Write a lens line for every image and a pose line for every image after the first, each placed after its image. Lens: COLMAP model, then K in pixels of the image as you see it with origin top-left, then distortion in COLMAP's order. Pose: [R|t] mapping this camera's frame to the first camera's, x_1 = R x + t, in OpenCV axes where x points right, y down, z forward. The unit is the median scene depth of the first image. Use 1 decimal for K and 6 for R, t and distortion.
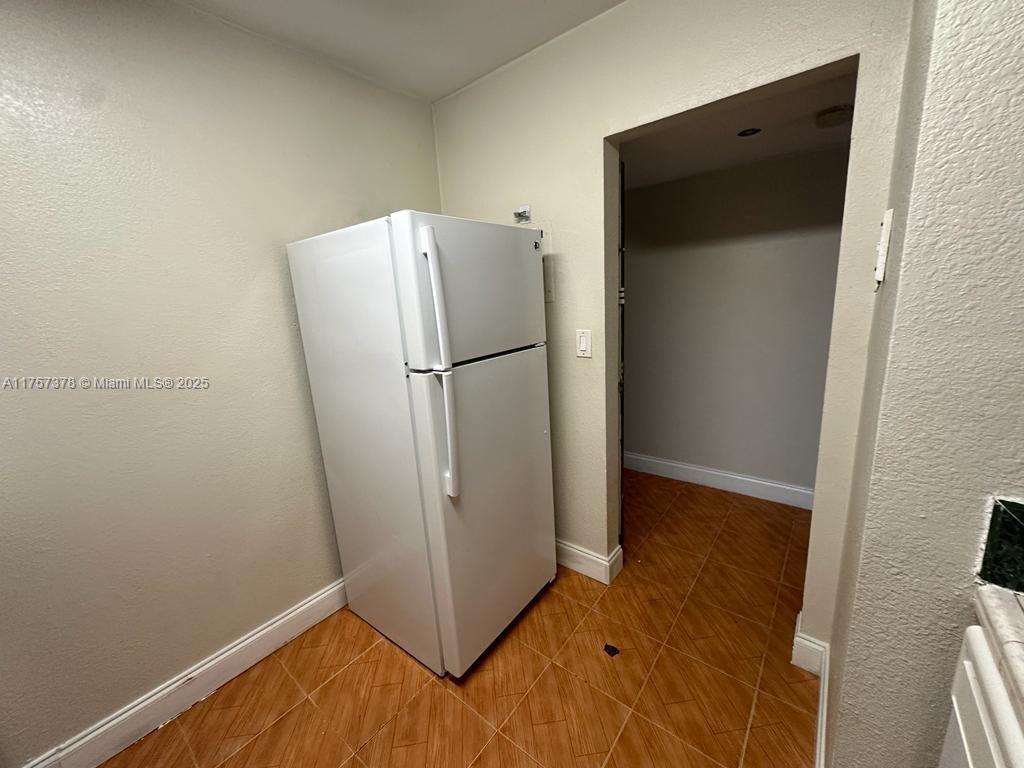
lens RADIAL K [[404.0, 0, 514.4], [0, 404.0, 385.2], [0, 0, 1]] dist [-0.001880, -0.000009]
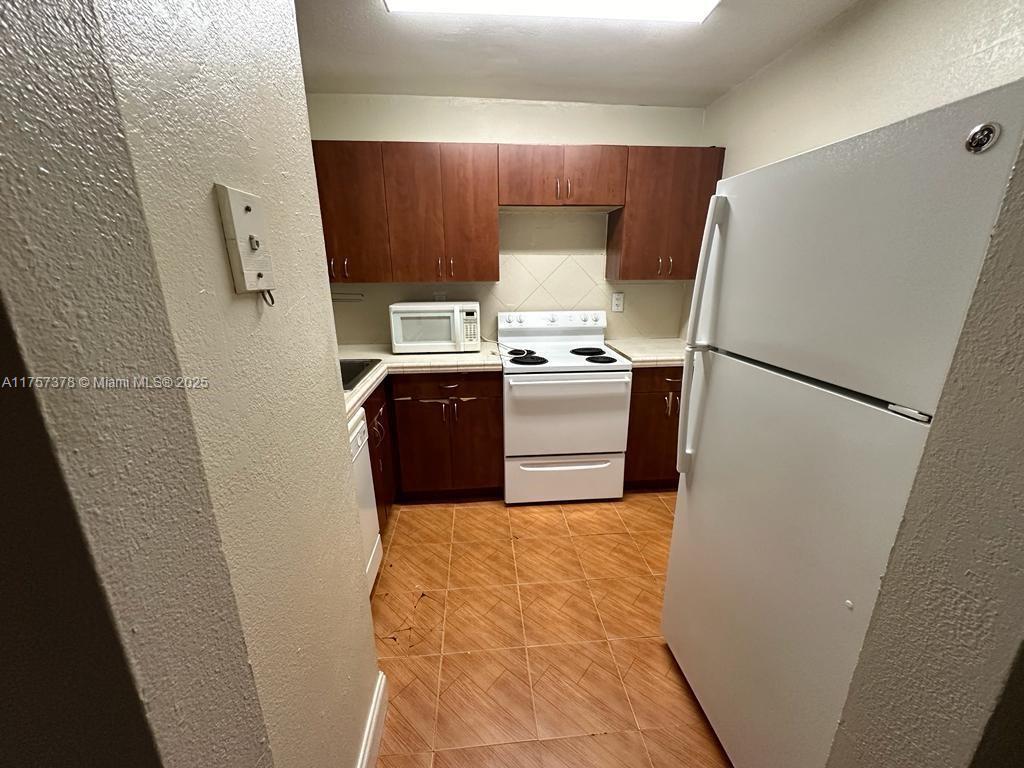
lens RADIAL K [[404.0, 0, 513.5], [0, 404.0, 389.3], [0, 0, 1]] dist [-0.001880, -0.000009]
pose [[-0.724756, 0.257253, -0.639179, 0.668213], [-0.102754, 0.876953, 0.469463, -0.303296], [0.681301, 0.405925, -0.609143, 1.121317]]
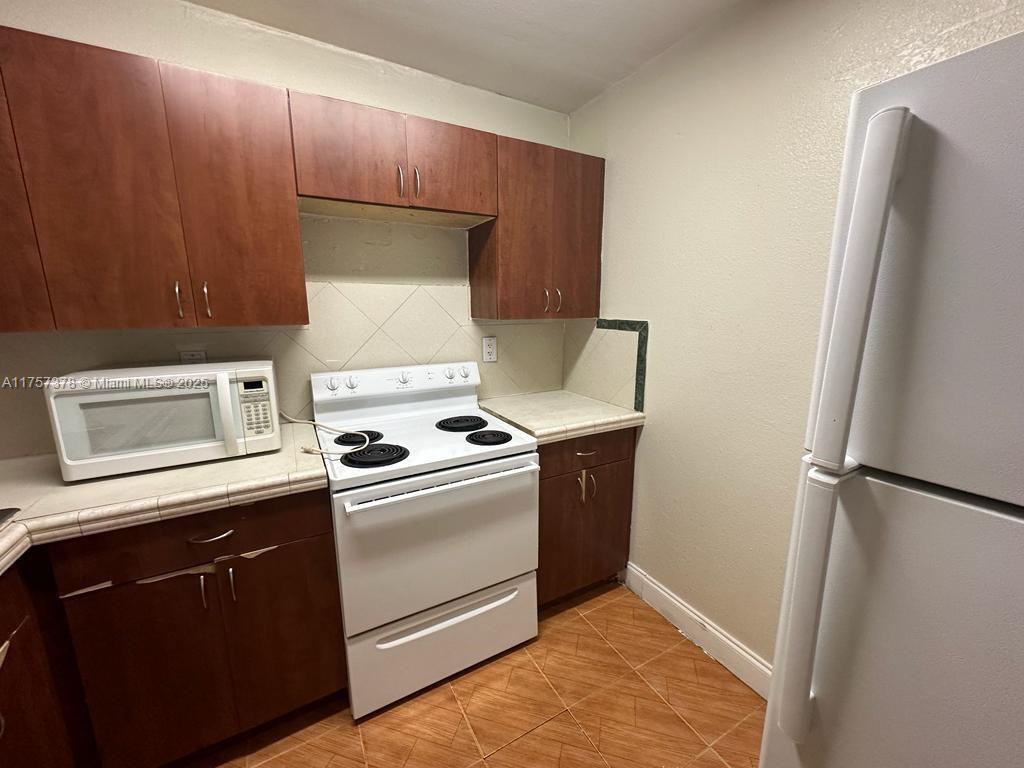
lens RADIAL K [[404.0, 0, 507.4], [0, 404.0, 385.5], [0, 0, 1]] dist [-0.001880, -0.000009]
pose [[-0.385912, 0.234117, -0.892335, 0.255834], [-0.171558, 0.932179, 0.318765, -0.163077], [0.906443, 0.276102, -0.319574, 0.676868]]
